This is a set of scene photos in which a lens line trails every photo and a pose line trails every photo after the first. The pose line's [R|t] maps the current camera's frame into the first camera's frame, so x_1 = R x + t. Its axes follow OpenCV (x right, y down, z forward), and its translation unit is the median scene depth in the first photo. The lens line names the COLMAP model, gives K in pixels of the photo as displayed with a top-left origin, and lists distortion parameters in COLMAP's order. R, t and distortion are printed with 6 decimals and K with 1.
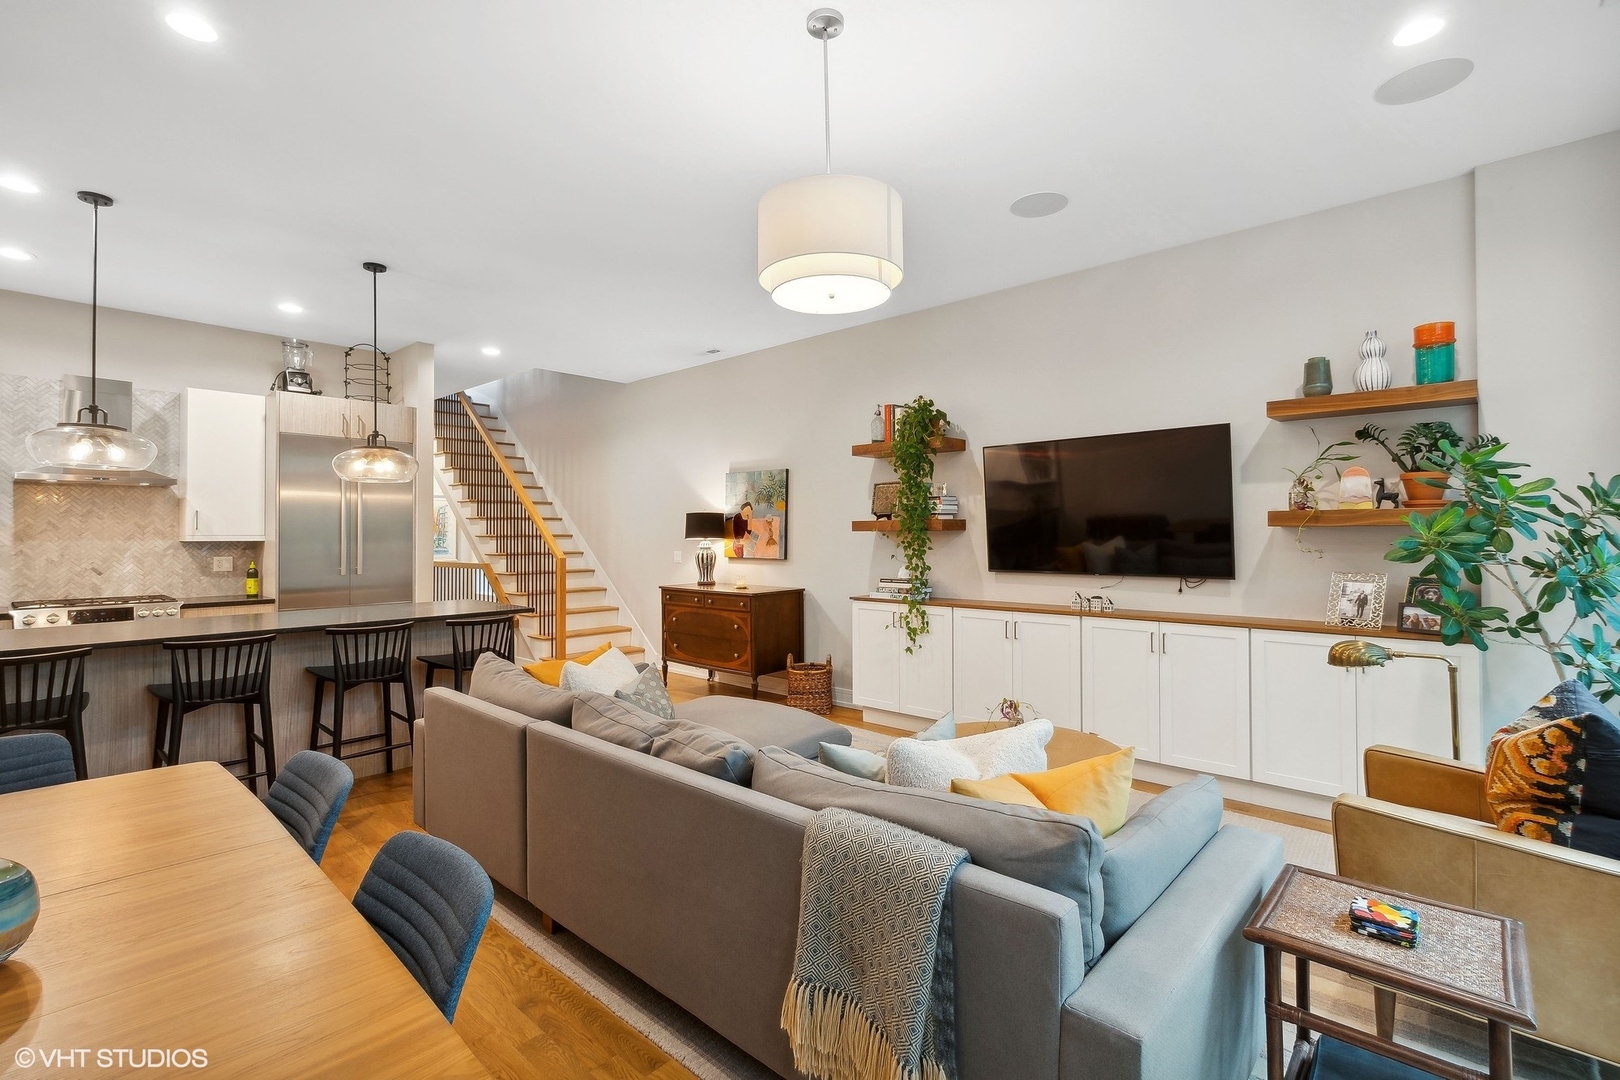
lens RADIAL K [[719.6, 0, 811.1], [0, 719.6, 543.4], [0, 0, 1]] dist [0.001126, 0.000252]
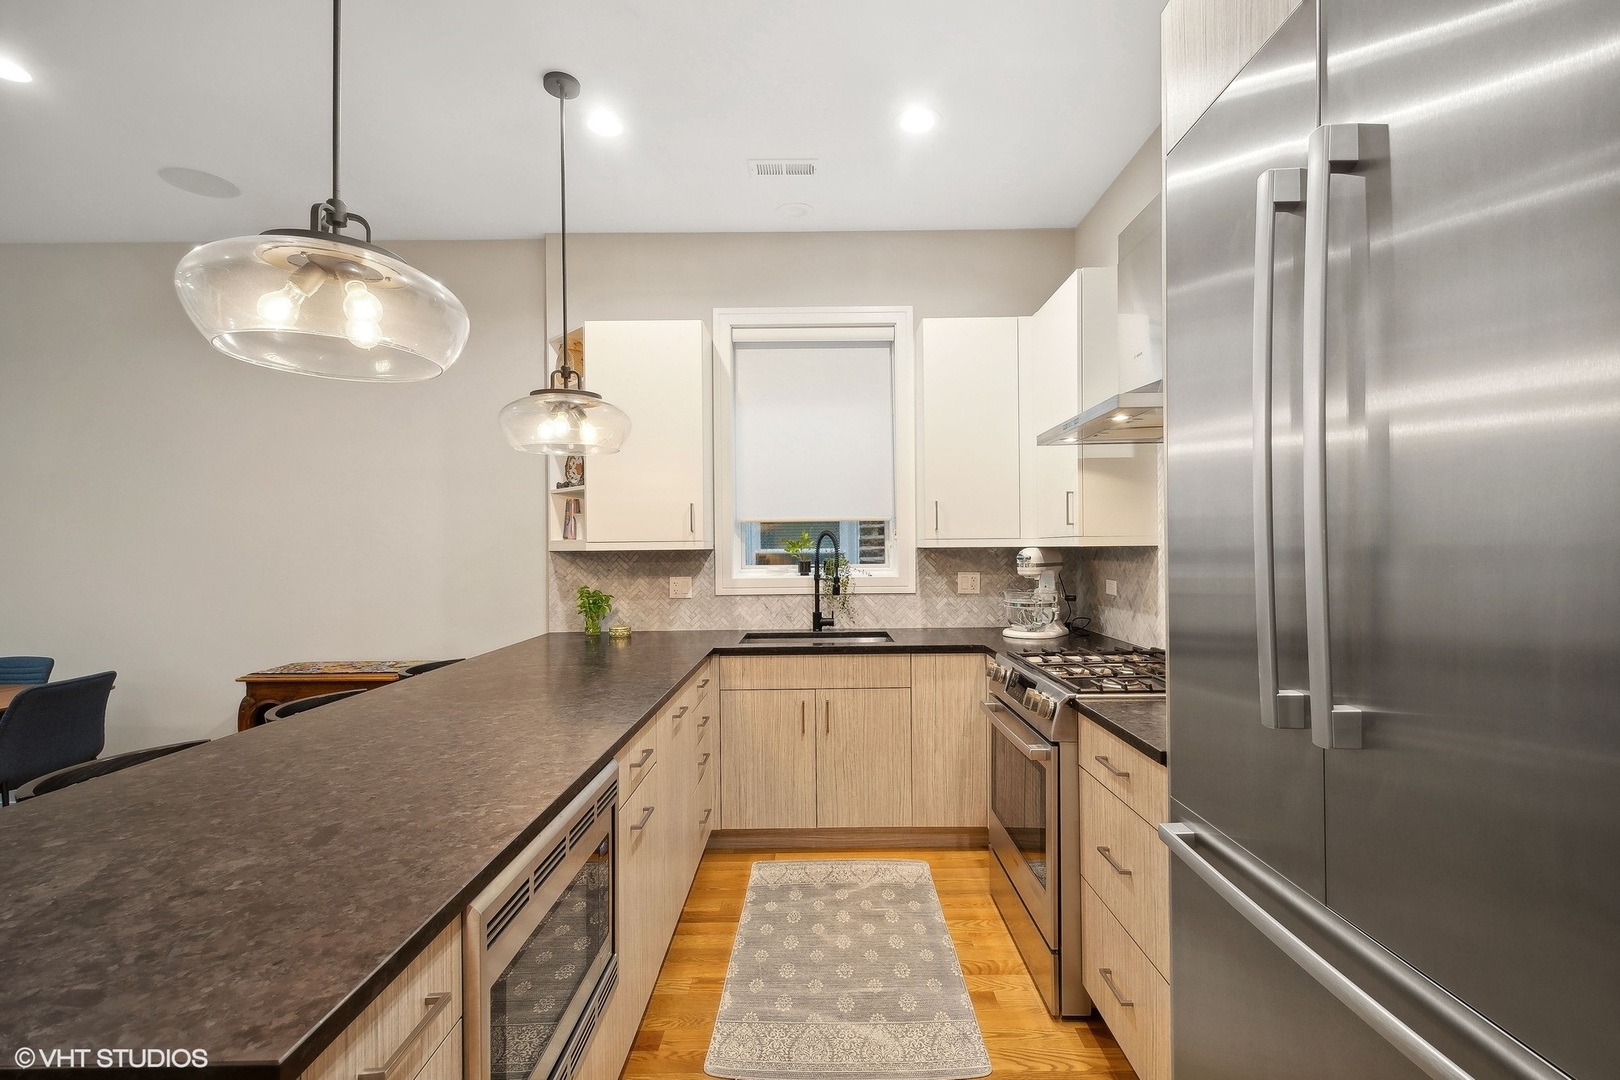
lens RADIAL K [[719.6, 0, 811.1], [0, 719.6, 543.4], [0, 0, 1]] dist [0.001126, 0.000252]
pose [[-0.754954, 0.008113, -0.655727, -0.482679], [0.008006, 0.999963, 0.003154, -0.007907], [0.655729, -0.002869, -0.754991, 1.194187]]
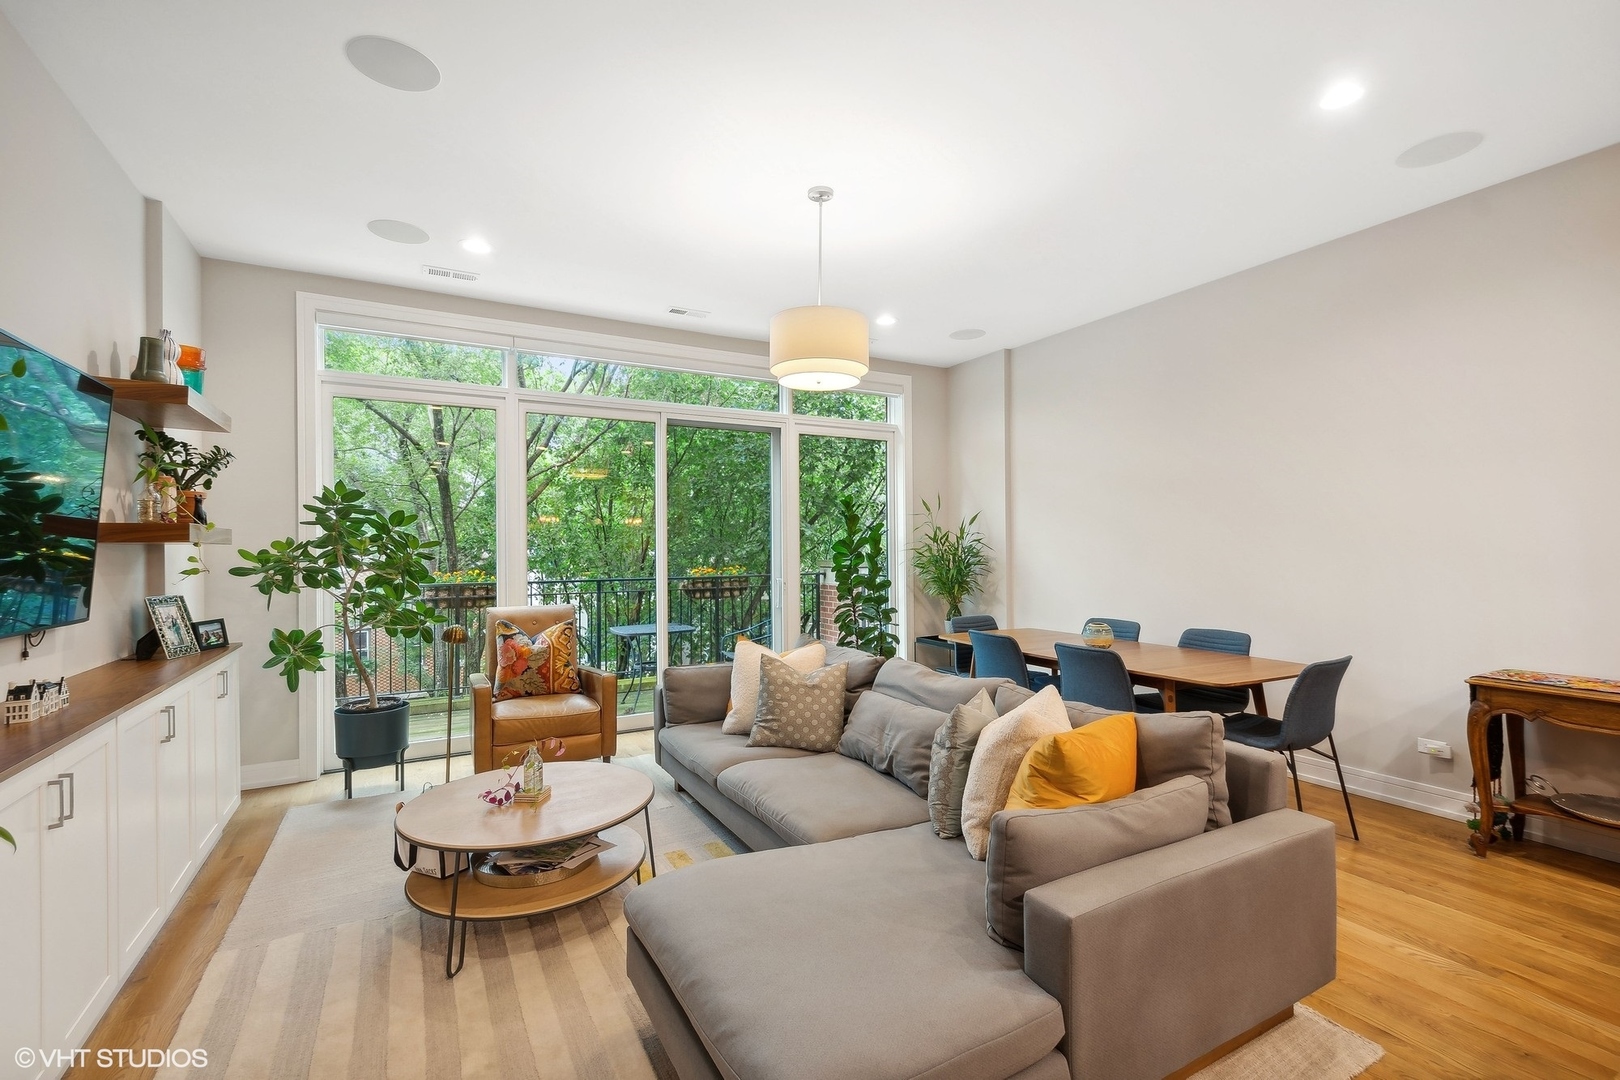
lens RADIAL K [[719.6, 0, 811.1], [0, 719.6, 543.4], [0, 0, 1]] dist [0.001126, 0.000252]
pose [[-0.944469, 0.014494, 0.328280, -0.187293], [0.015637, 0.999877, 0.000841, -0.008606], [-0.328228, 0.005928, -0.944580, 1.090250]]
